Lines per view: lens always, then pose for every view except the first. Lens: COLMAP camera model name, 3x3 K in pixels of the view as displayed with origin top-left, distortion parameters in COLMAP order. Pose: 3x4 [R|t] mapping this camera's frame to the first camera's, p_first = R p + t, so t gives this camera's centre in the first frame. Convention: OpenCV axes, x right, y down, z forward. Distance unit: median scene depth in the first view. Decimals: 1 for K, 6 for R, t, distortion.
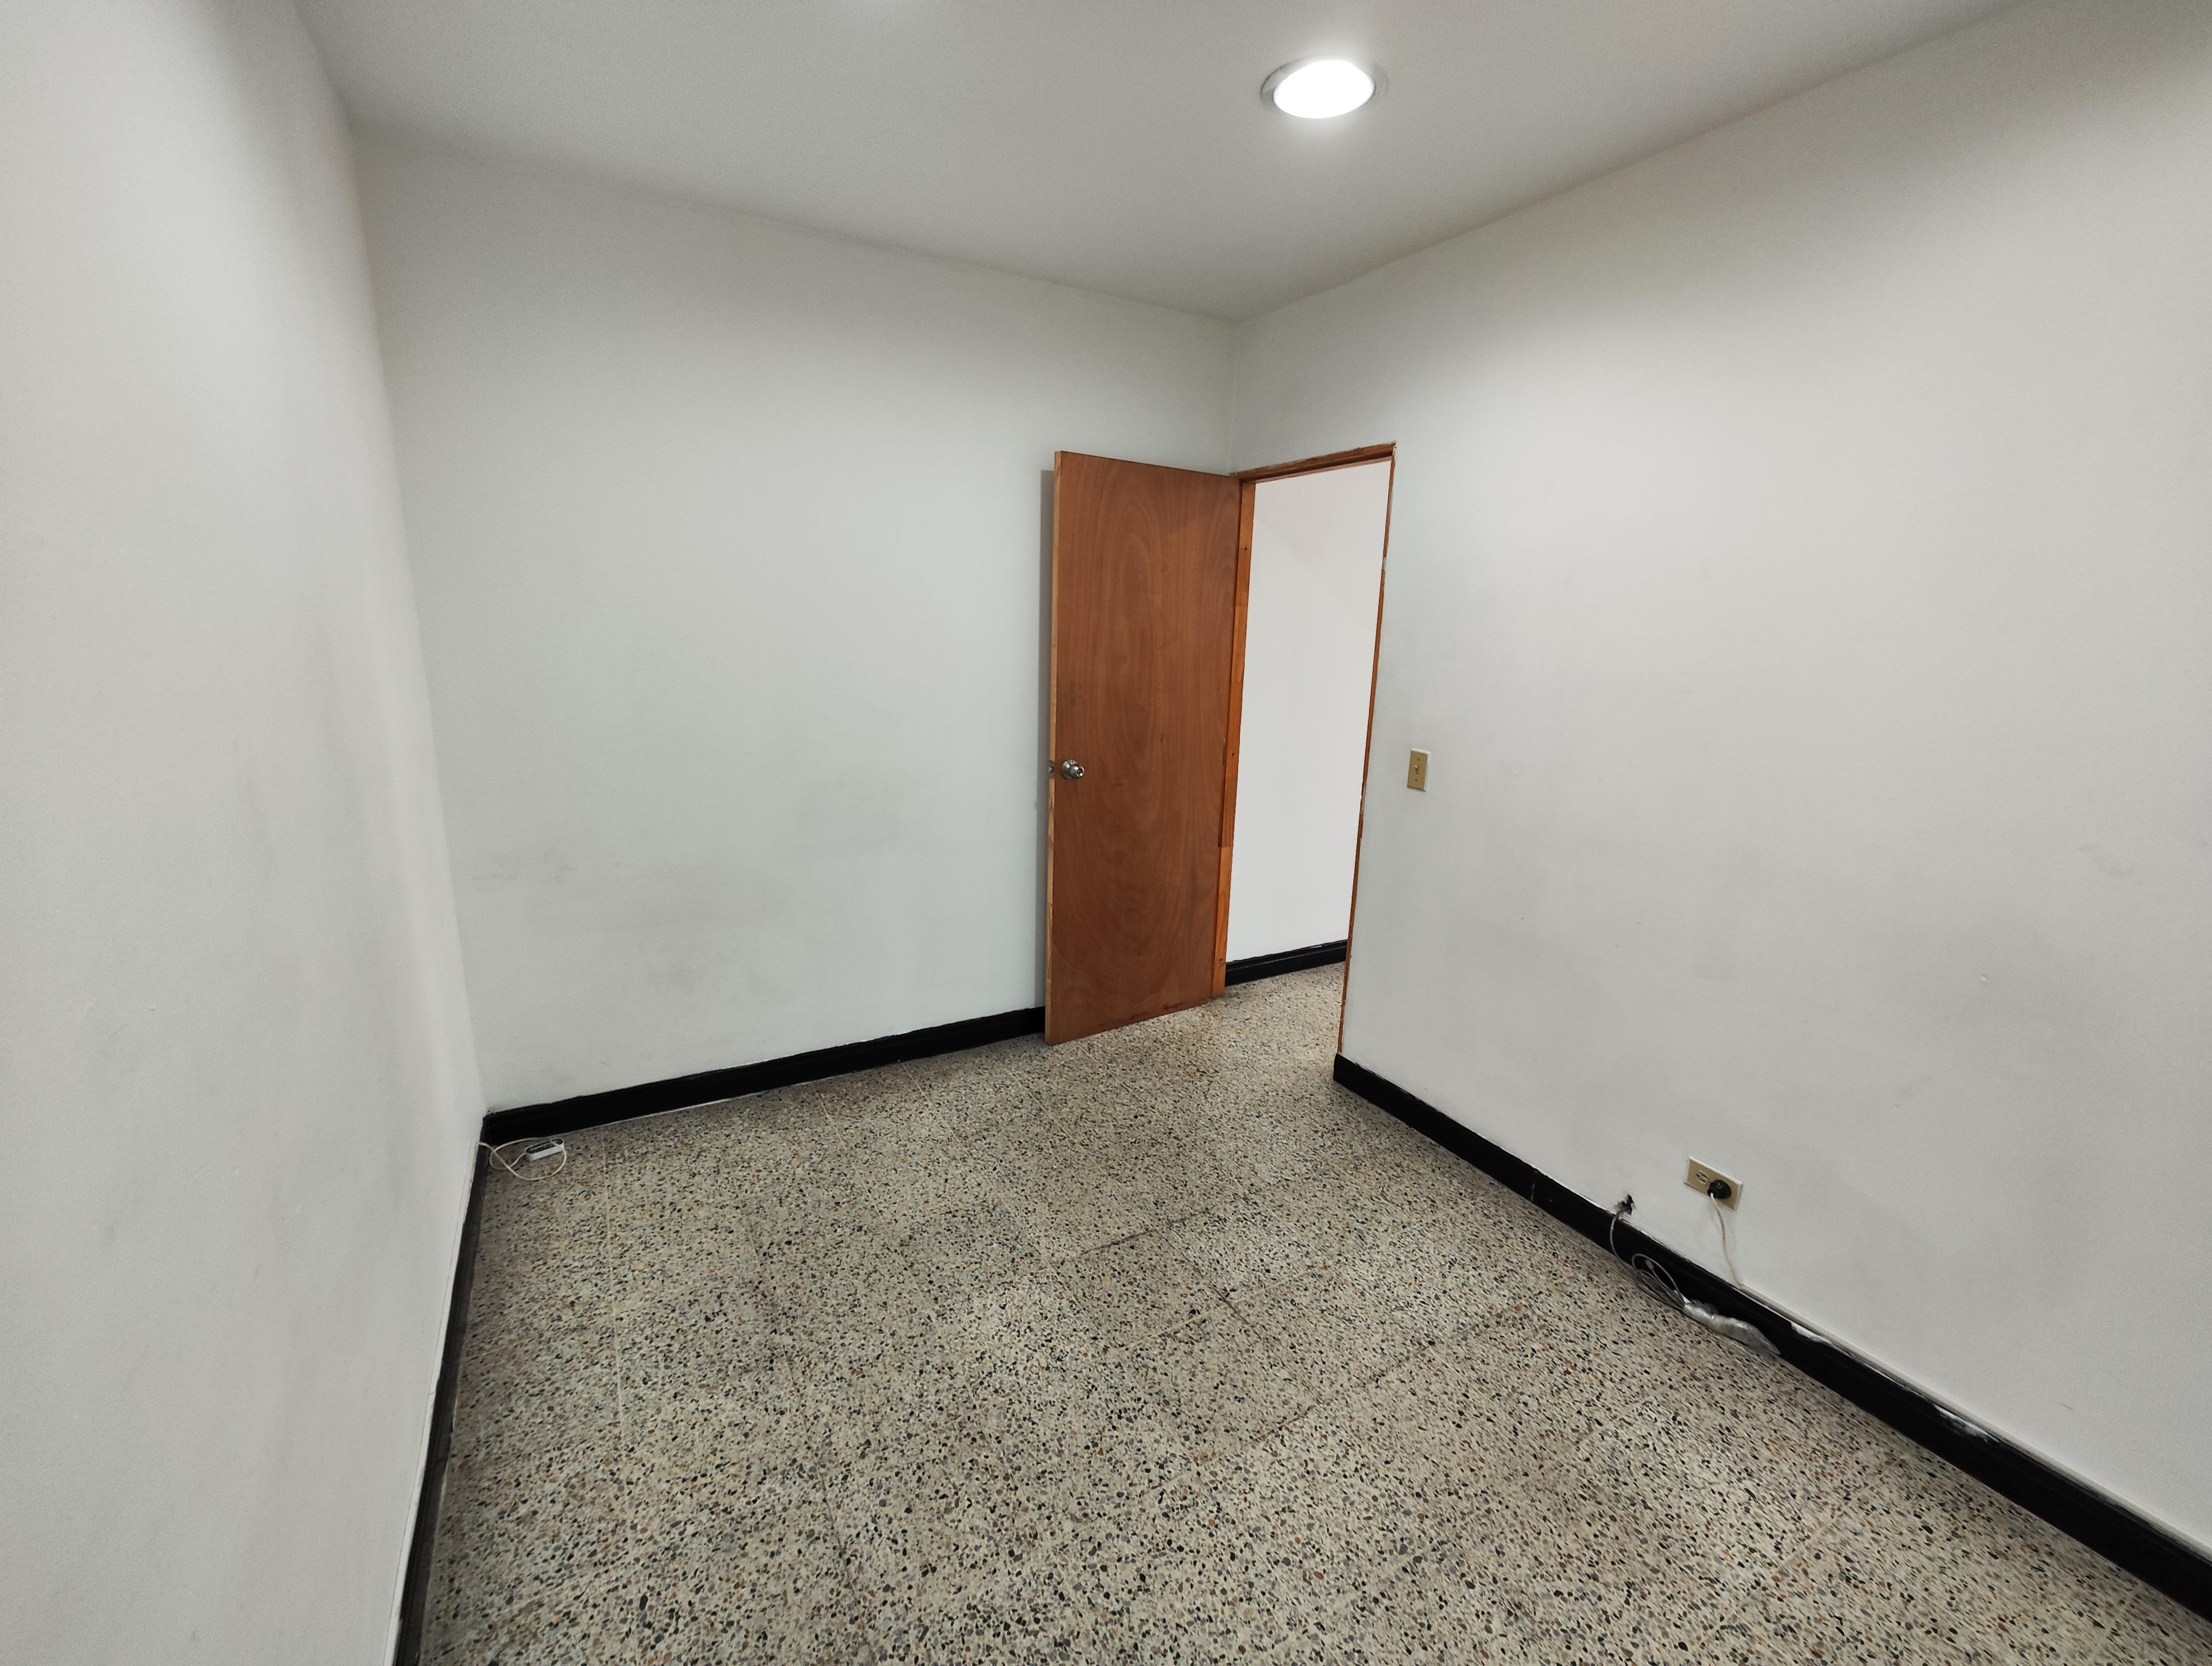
lens RADIAL K [[911.8, 0, 1101.2], [0, 911.8, 841.0], [0, 0, 1]] dist [-0.001047, 0.000287]
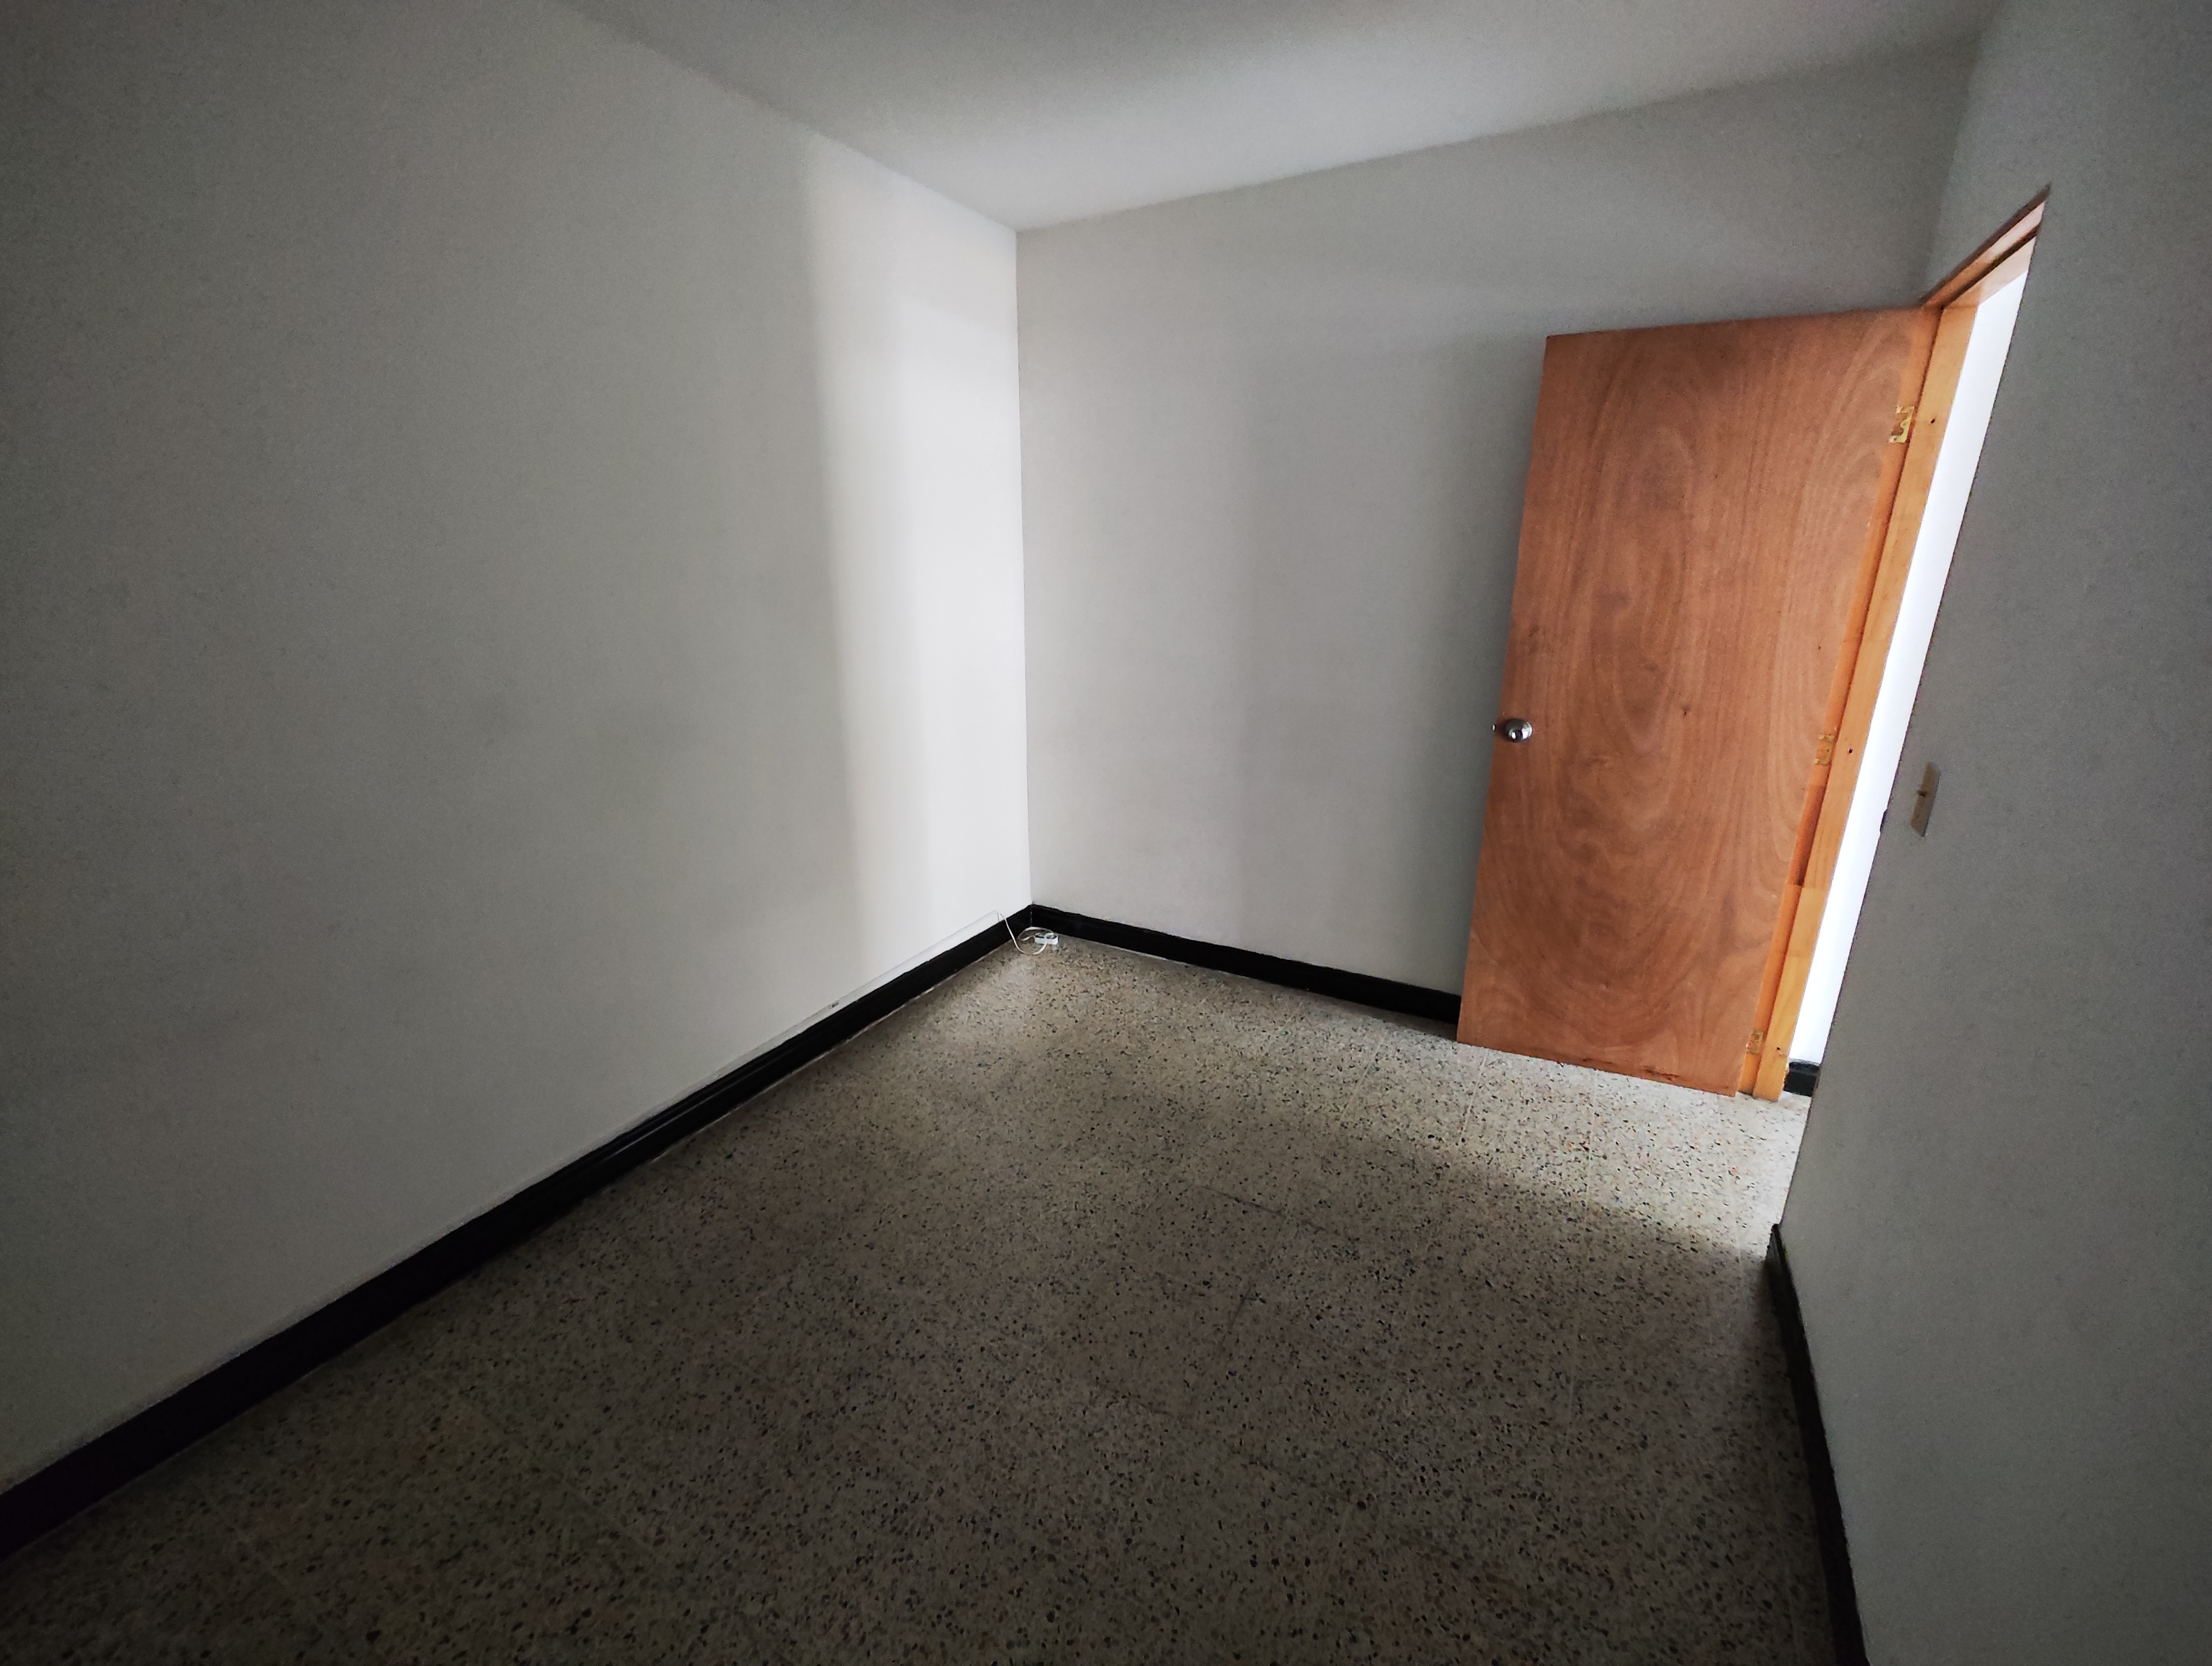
lens RADIAL K [[911.8, 0, 1101.2], [0, 911.8, 841.0], [0, 0, 1]] dist [-0.001047, 0.000287]
pose [[0.517878, 0.229809, -0.824008, 0.867161], [-0.185584, 0.970482, 0.154023, -0.069151], [0.835081, 0.073157, 0.545240, 0.427059]]
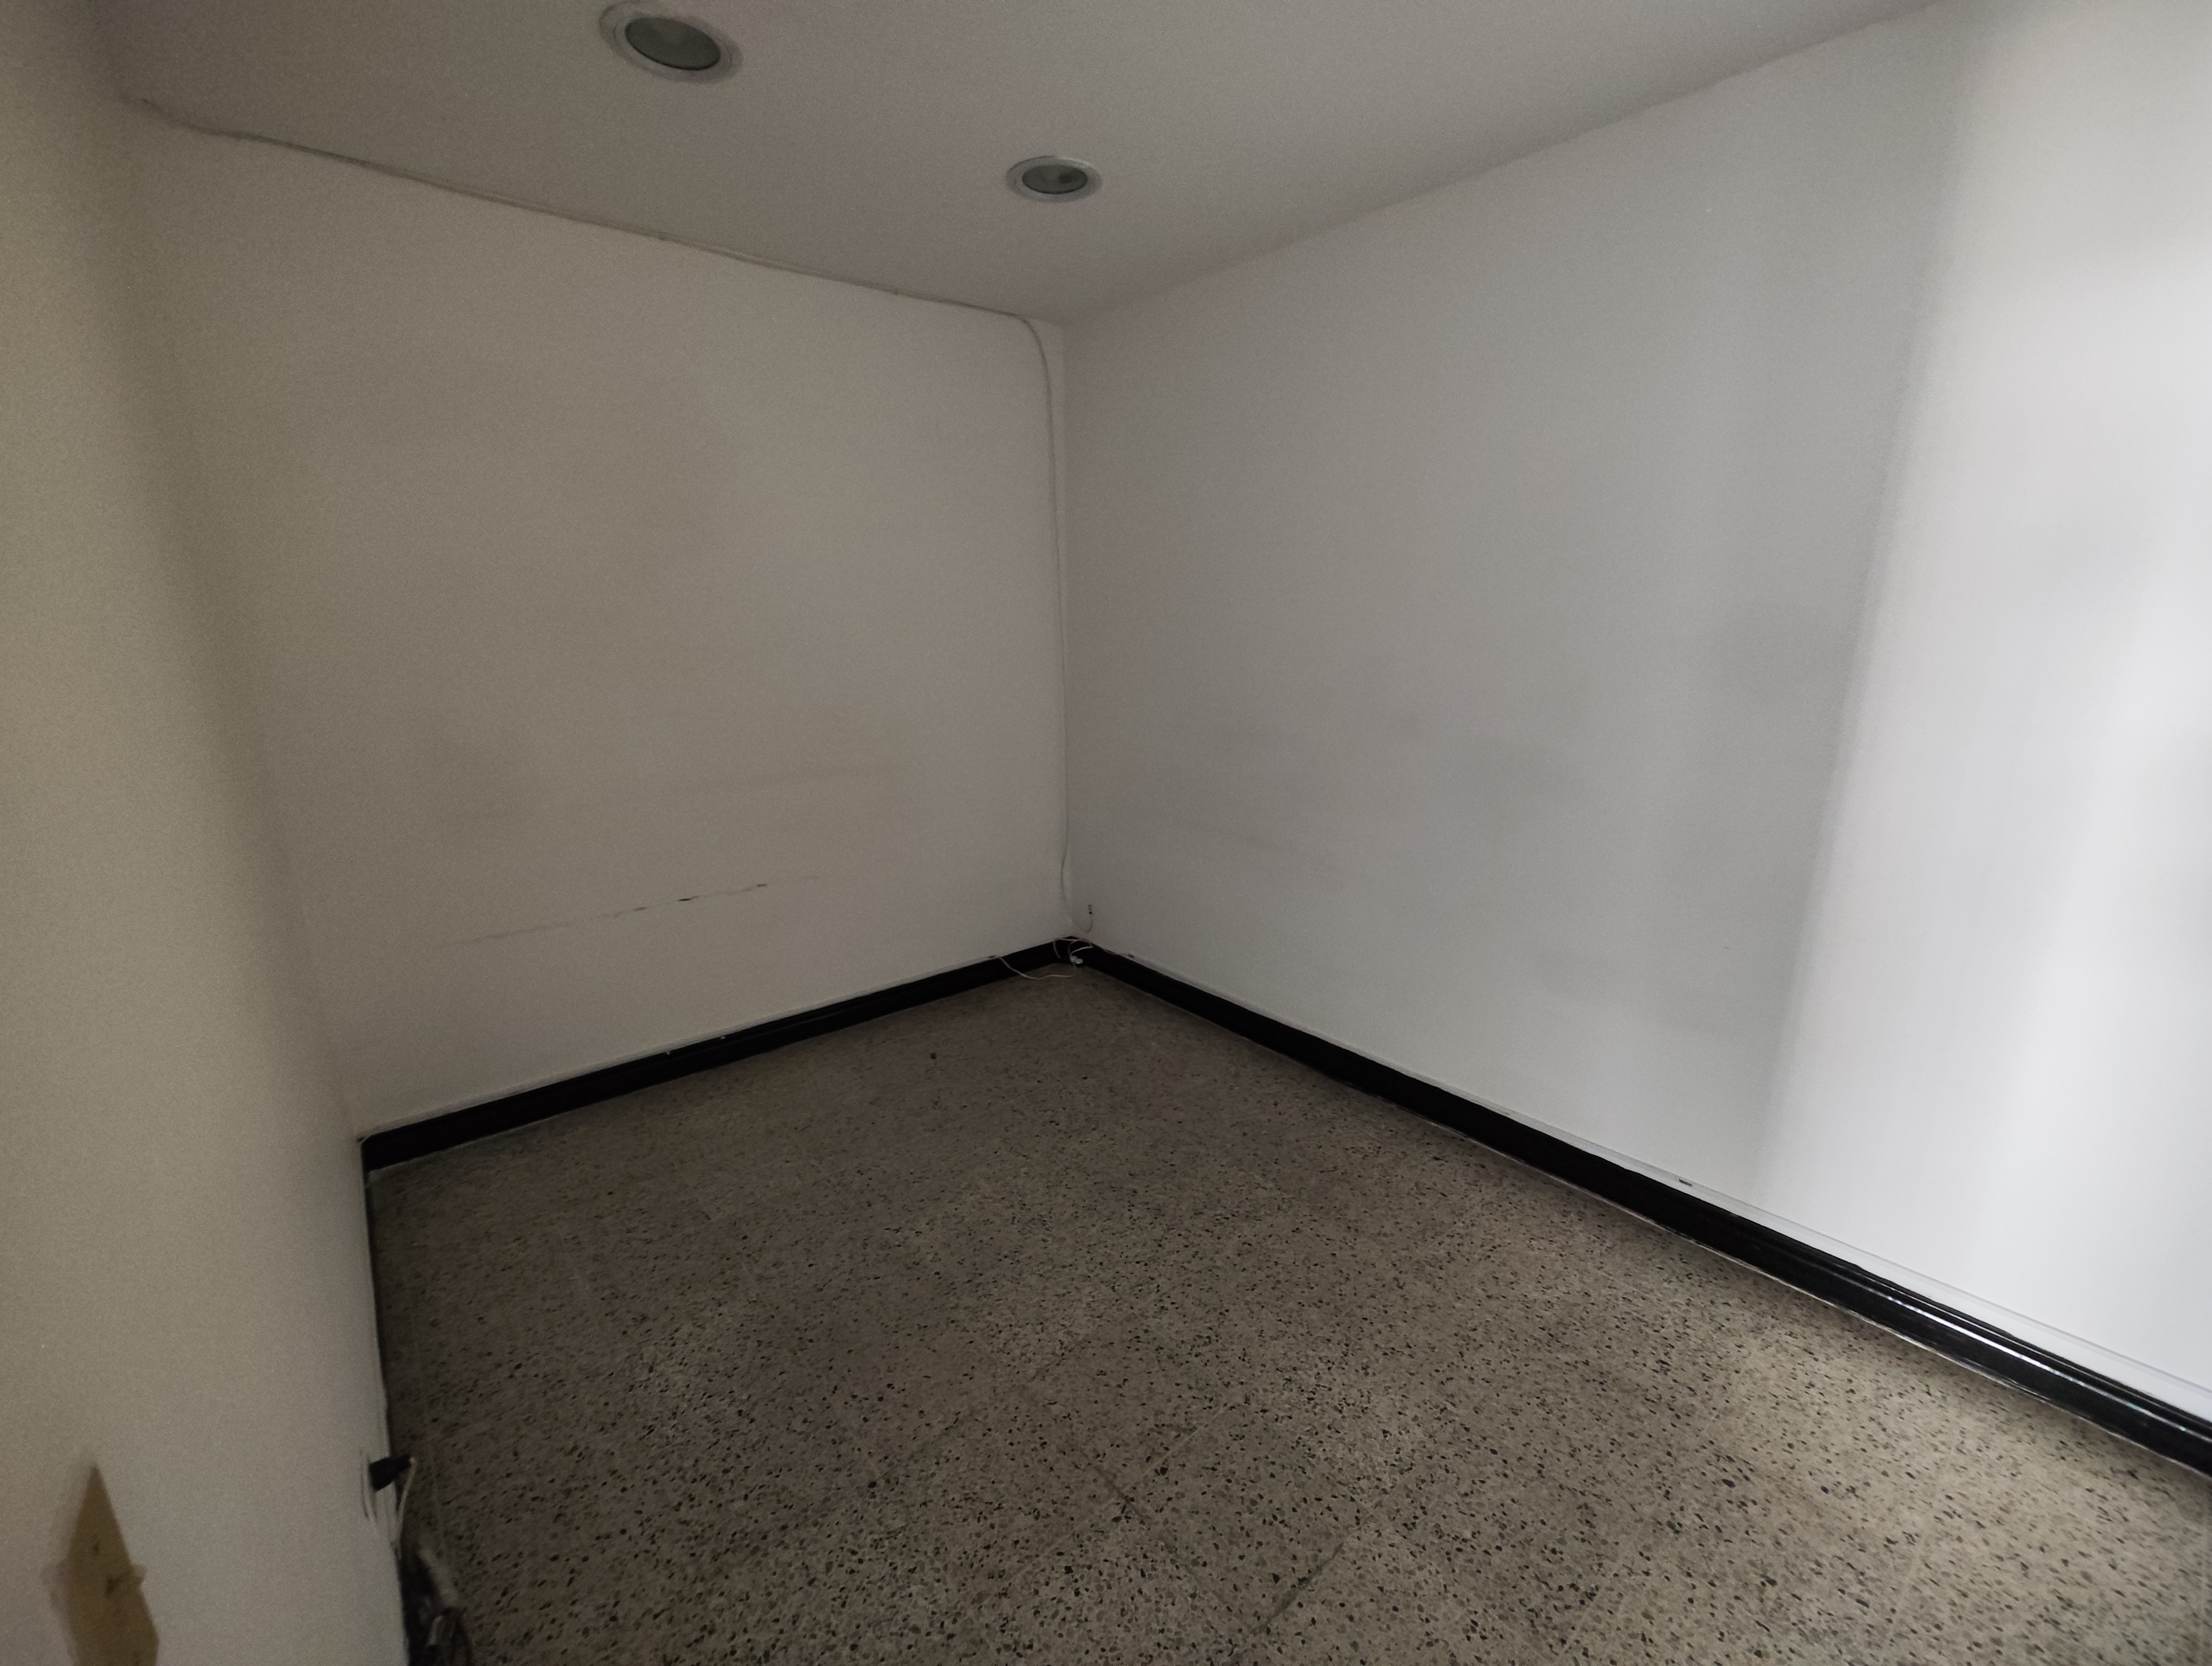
lens RADIAL K [[911.8, 0, 1101.2], [0, 911.8, 841.0], [0, 0, 1]] dist [-0.001047, 0.000287]
pose [[-0.983030, 0.023461, -0.181937, 0.344086], [-0.063732, 0.886331, 0.458645, -0.400840], [0.172017, 0.462457, -0.869795, 1.715827]]
